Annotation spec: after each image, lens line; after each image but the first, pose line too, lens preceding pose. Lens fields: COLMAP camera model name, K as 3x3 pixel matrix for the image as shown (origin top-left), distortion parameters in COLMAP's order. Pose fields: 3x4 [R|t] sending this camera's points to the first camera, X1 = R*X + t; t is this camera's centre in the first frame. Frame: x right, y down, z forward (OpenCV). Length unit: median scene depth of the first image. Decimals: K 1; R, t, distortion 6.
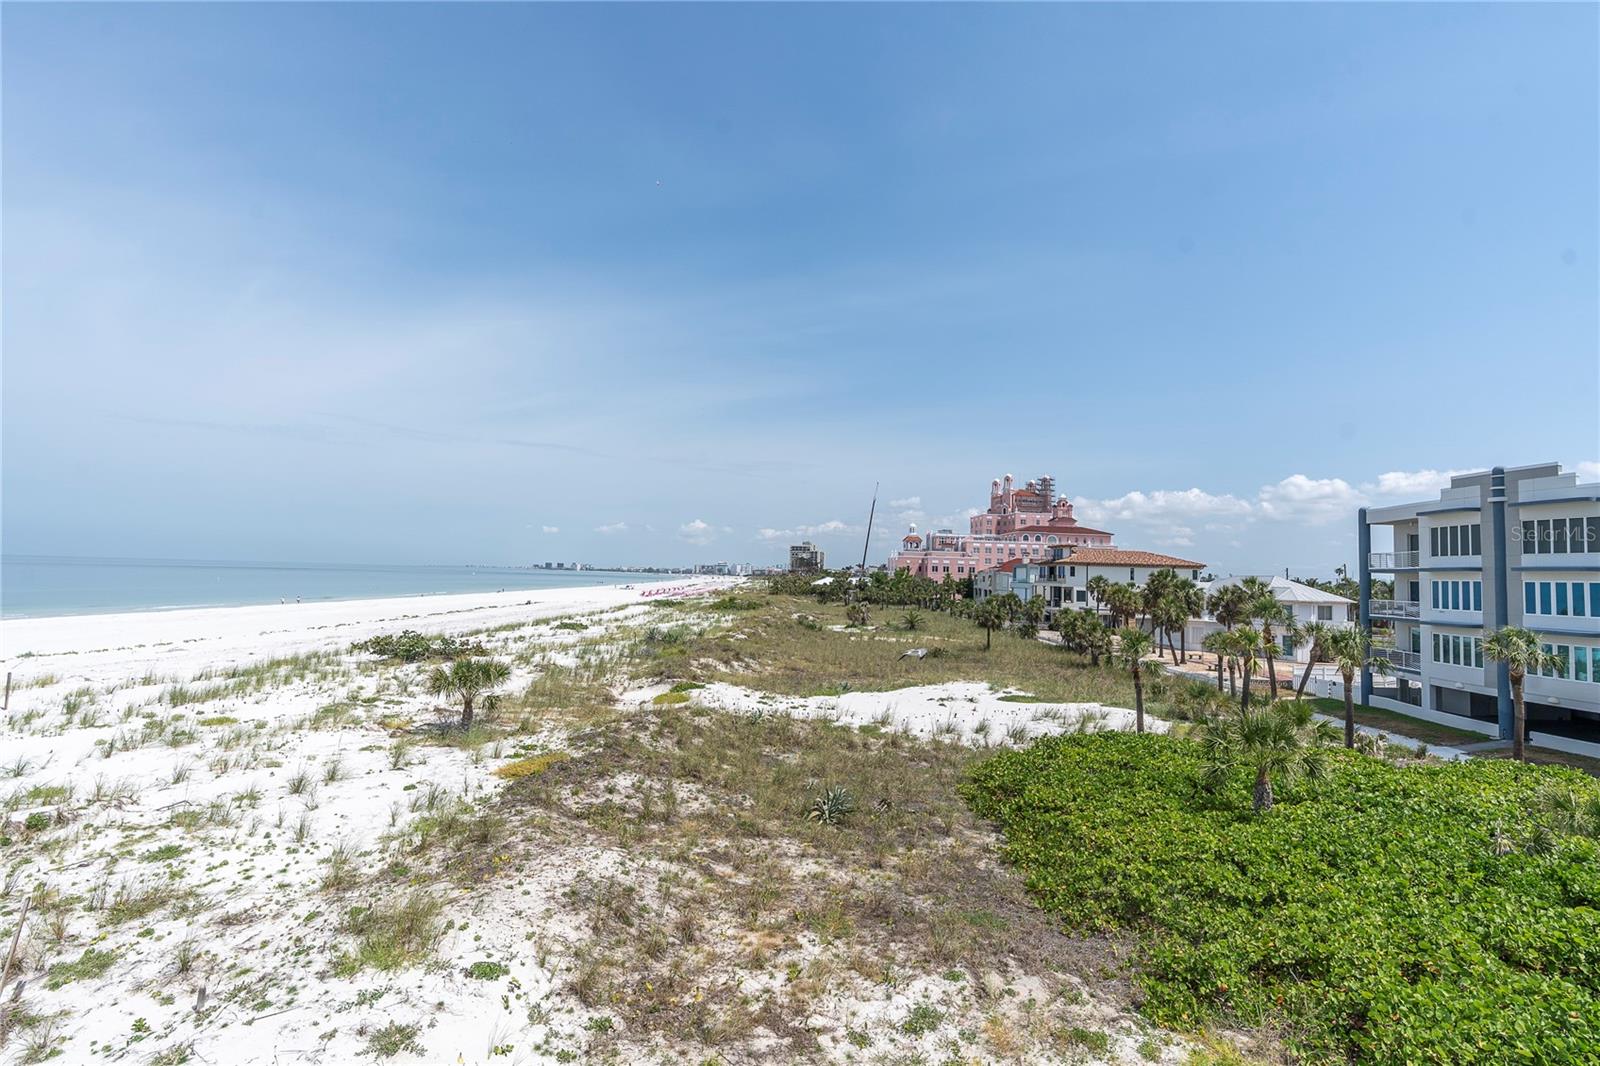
lens RADIAL K [[733.1, 0, 793.1], [0, 733.1, 532.9], [0, 0, 1]] dist [-0.031727, 0.014089]
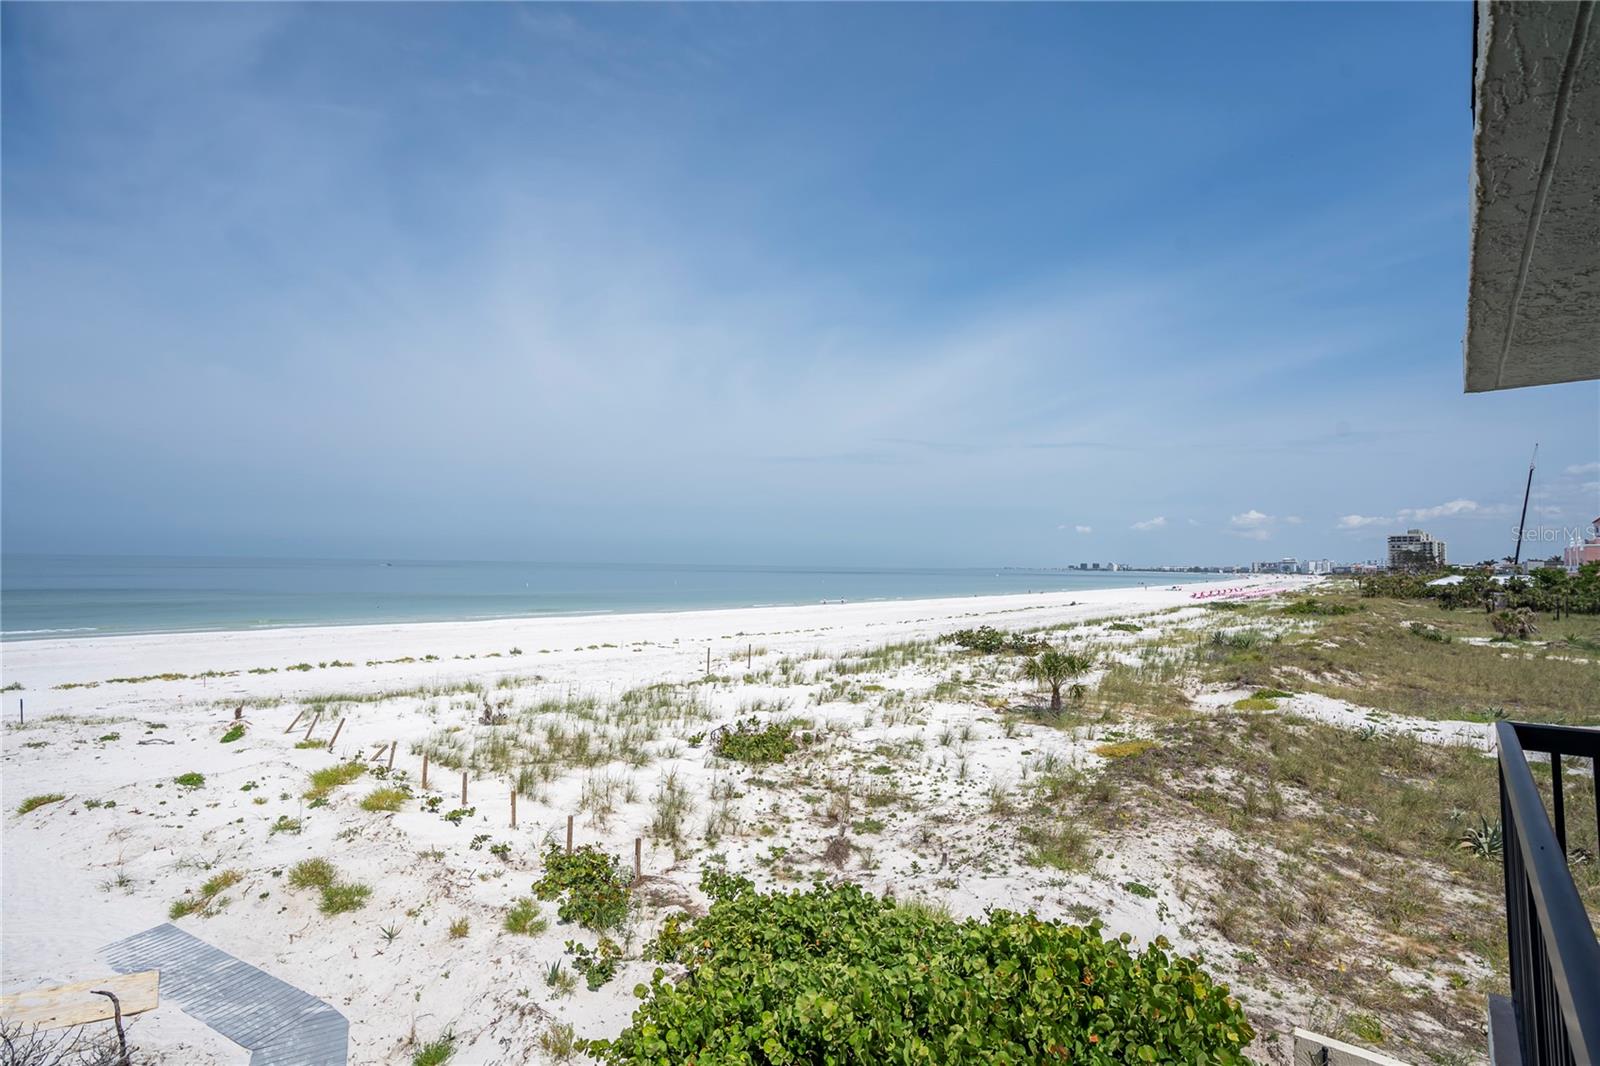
lens RADIAL K [[733.1, 0, 801.7], [0, 733.1, 516.9], [0, 0, 1]] dist [-0.031727, 0.014089]
pose [[0.773773, -0.059036, -0.630706, -0.019861], [0.044444, 0.998254, -0.038913, -0.015505], [0.631902, 0.002079, 0.775046, -0.191531]]
